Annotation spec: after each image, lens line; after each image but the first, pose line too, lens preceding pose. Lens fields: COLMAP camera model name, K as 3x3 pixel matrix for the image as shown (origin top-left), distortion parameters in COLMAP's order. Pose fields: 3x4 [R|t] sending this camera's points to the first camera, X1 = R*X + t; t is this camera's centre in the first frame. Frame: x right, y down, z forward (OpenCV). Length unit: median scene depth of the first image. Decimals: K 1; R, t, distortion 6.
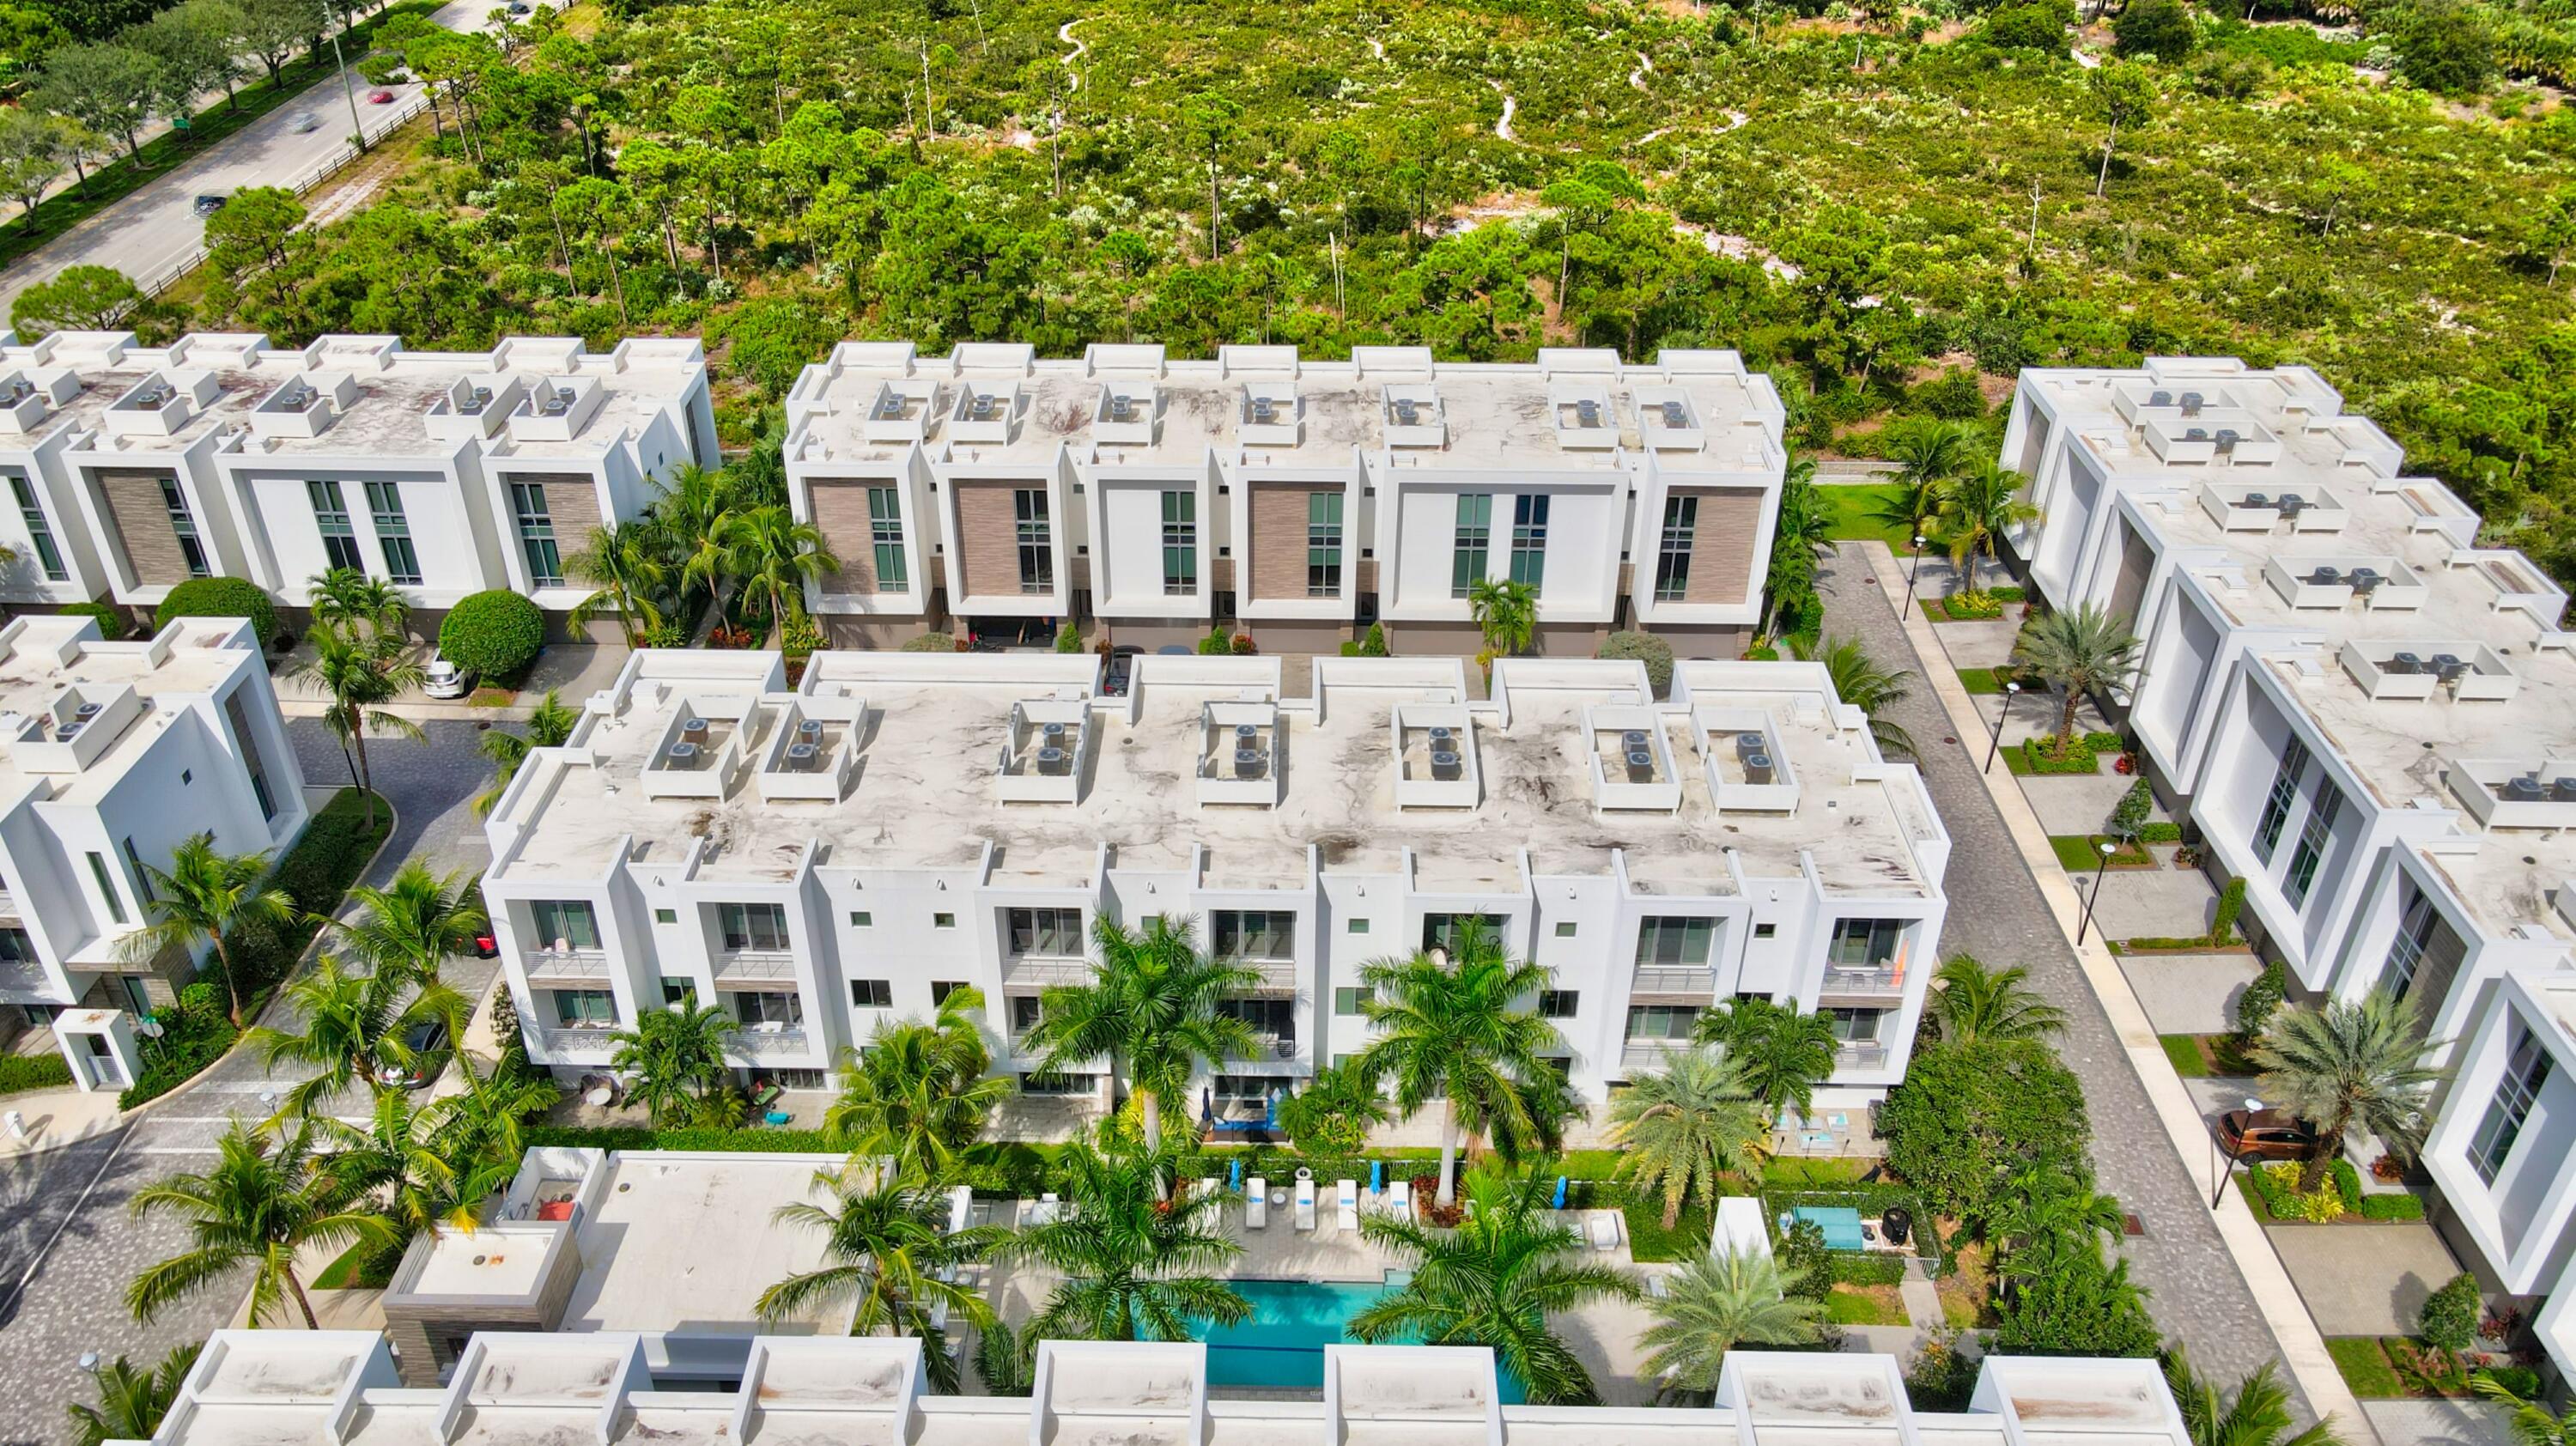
lens RADIAL K [[1911.0, 0, 1273.1], [0, 1911.0, 721.3], [0, 0, 1]] dist [-0.017353, 0.053476]
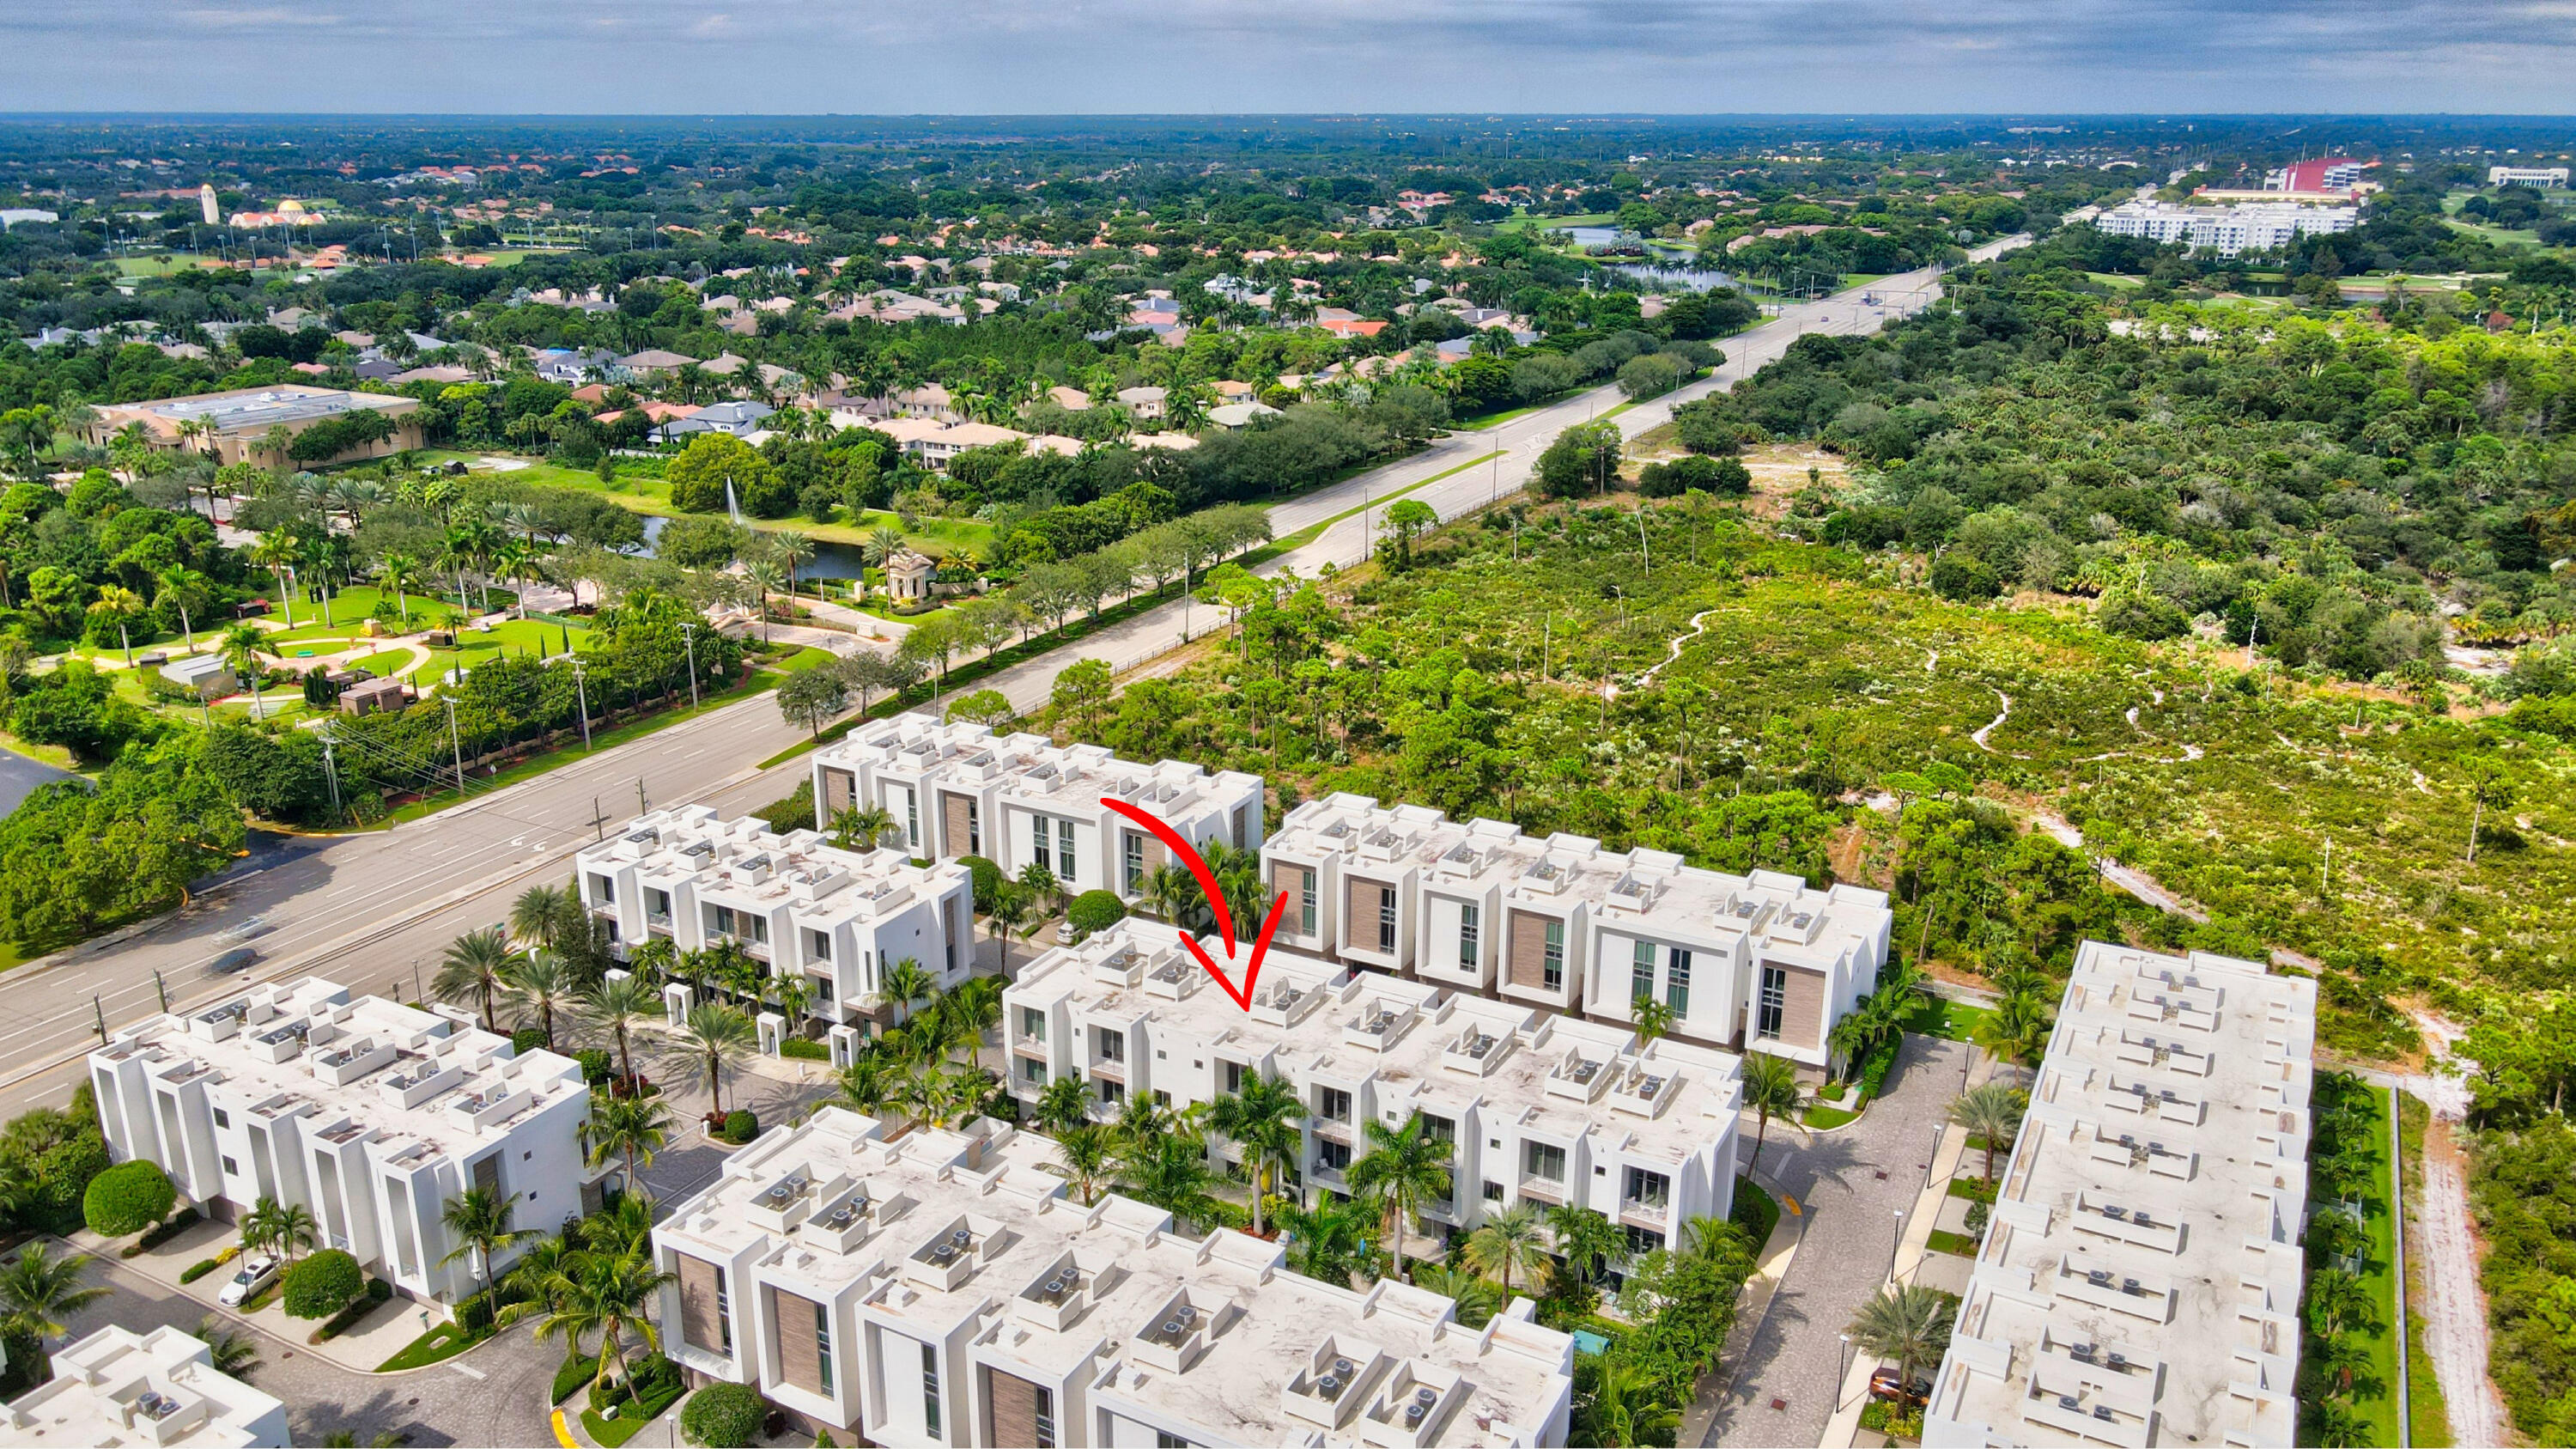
lens RADIAL K [[1911.3, 0, 1273.1], [0, 1911.3, 722.8], [0, 0, 1]] dist [-0.017353, 0.053476]
pose [[0.886191, 0.140089, -0.441634, 0.492477], [-0.250321, 0.946867, -0.201947, 0.103183], [0.389879, 0.289514, 0.874172, -0.541842]]
